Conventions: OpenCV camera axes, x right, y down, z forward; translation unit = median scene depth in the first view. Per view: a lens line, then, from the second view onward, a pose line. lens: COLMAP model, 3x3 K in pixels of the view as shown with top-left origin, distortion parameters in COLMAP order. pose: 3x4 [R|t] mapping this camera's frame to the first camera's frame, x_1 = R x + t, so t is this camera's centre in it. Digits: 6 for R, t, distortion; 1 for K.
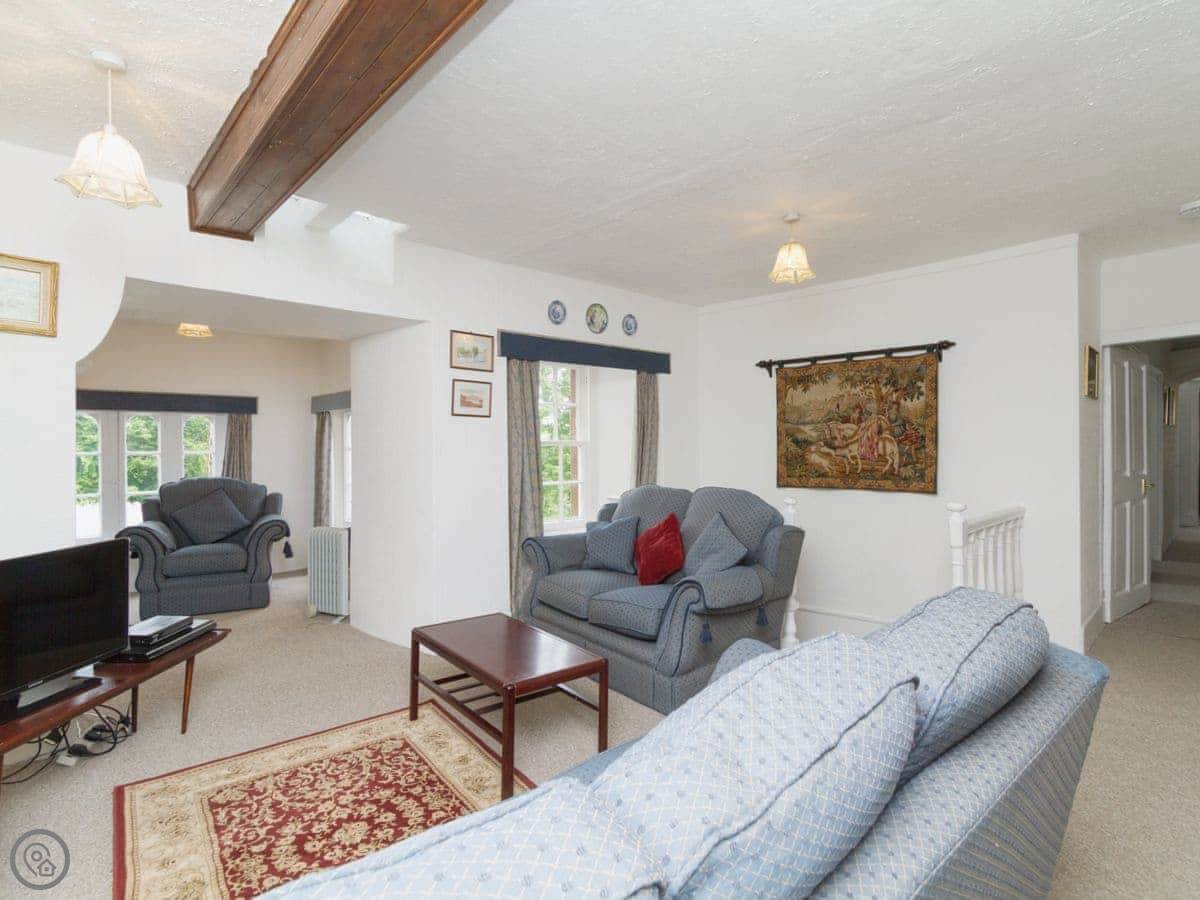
lens RADIAL K [[615.3, 0, 582.6], [0, 615.3, 444.7], [0, 0, 1]] dist [-0.000130, -0.000090]
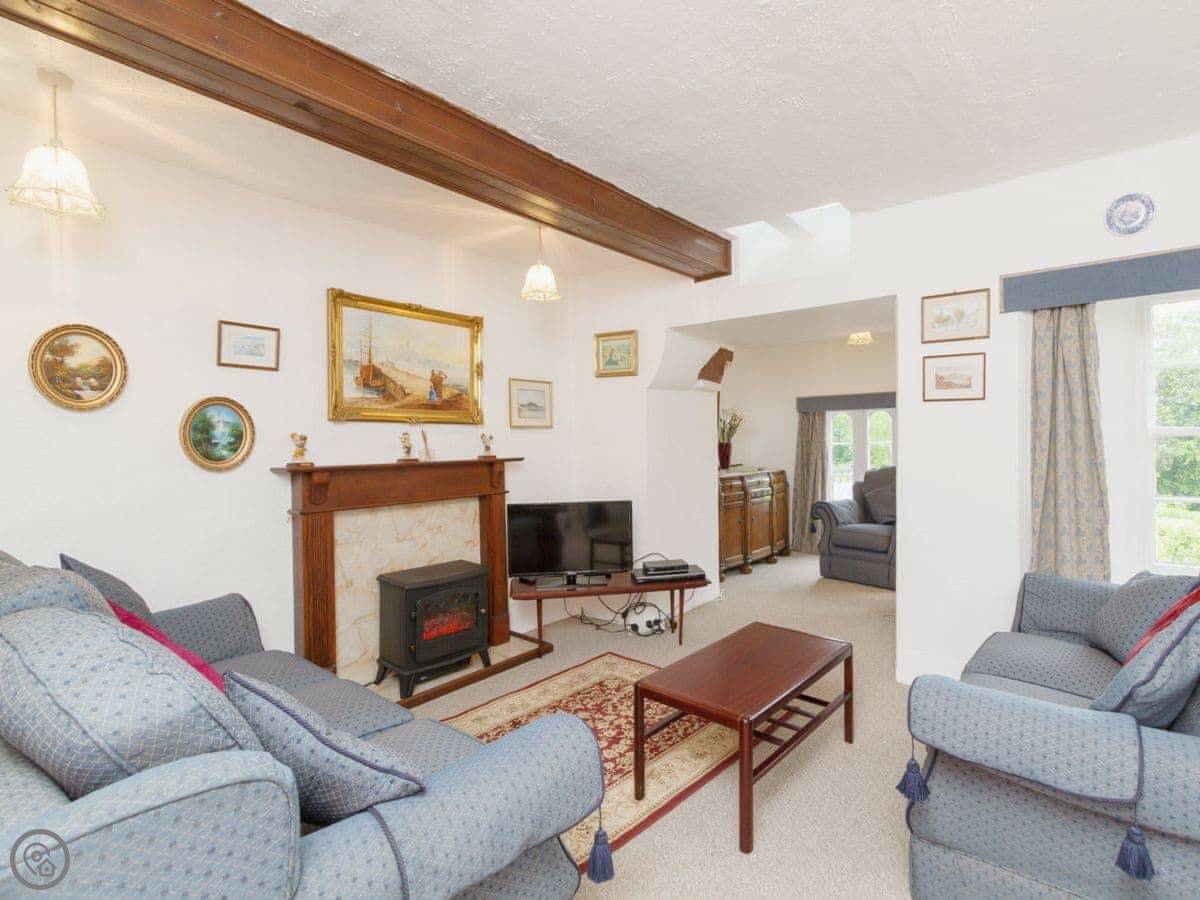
lens RADIAL K [[575.3, 0, 623.5], [0, 575.3, 450.2], [0, 0, 1]] dist [-0.000370, -0.000757]
pose [[0.222469, 0.017458, -0.974784, 0.434973], [0.011100, 0.999730, 0.020438, -0.002895], [0.974877, -0.015367, 0.222215, 0.430924]]
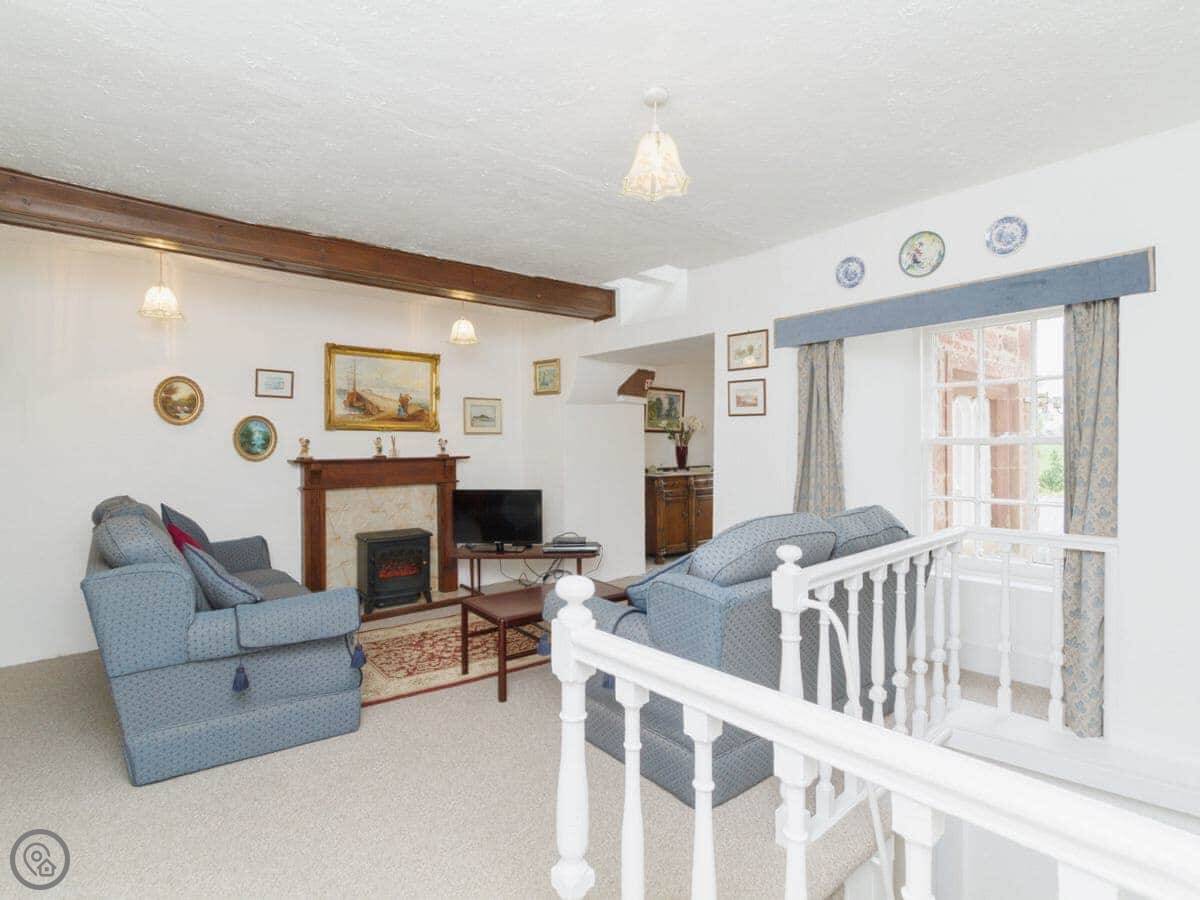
lens RADIAL K [[585.7, 0, 600.0], [0, 585.7, 450.0], [0, 0, 1]] dist [0.000297, 0.000295]
pose [[-0.004806, 0.016122, -0.999858, 0.769577], [0.003513, 0.999864, 0.016105, -0.006620], [0.999982, -0.003435, -0.004862, 0.764619]]
